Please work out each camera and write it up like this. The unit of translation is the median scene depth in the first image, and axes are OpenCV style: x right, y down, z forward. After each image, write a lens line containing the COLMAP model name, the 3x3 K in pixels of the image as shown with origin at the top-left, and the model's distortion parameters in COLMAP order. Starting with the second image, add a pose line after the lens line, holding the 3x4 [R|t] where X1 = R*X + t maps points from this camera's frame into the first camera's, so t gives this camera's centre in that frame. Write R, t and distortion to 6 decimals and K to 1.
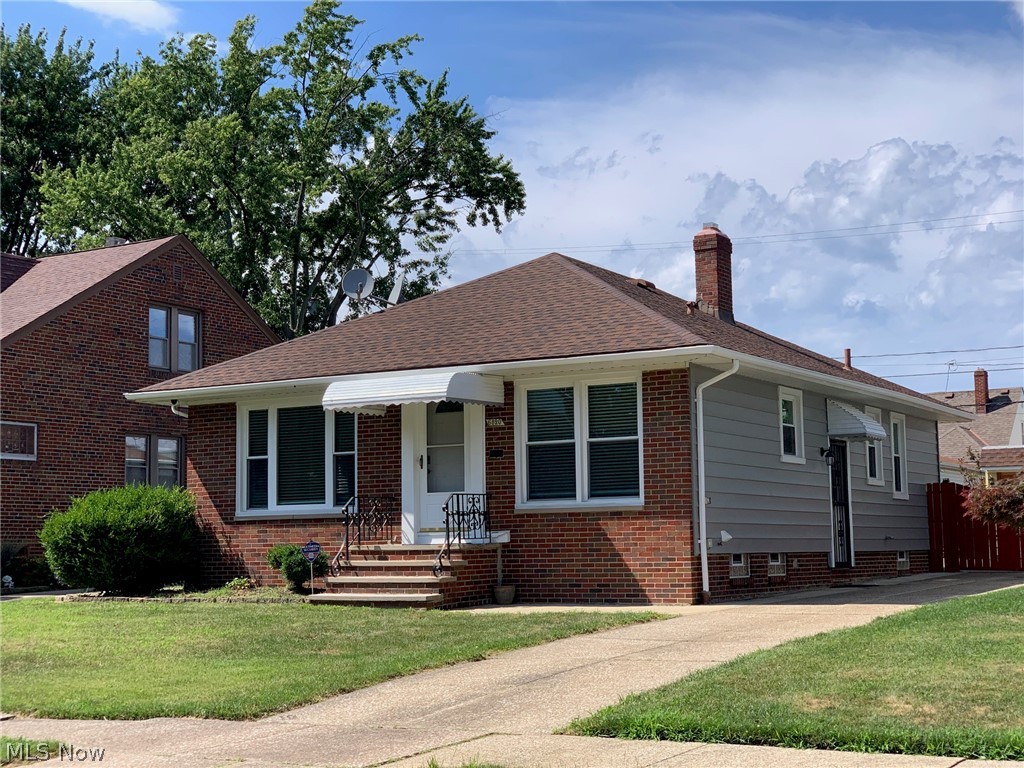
lens RADIAL K [[1560.2, 0, 512.3], [0, 1560.2, 386.3], [0, 0, 1]] dist [-0.087919, 0.000000]
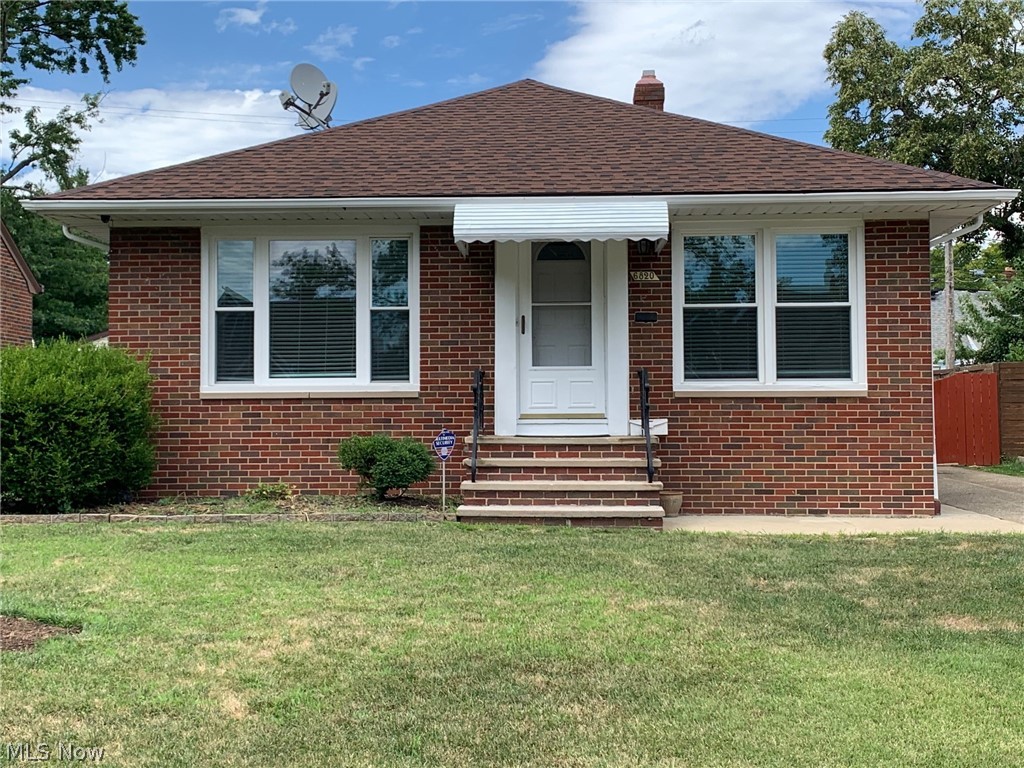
lens RADIAL K [[1362.3, 0, 511.6], [0, 1362.3, 379.4], [0, 0, 1]] dist [0.069121, 0.000000]
pose [[0.893764, 0.028909, 0.447605, -0.368177], [-0.057777, 0.997027, 0.050974, 0.043845], [-0.444801, -0.071420, 0.892777, 0.442428]]
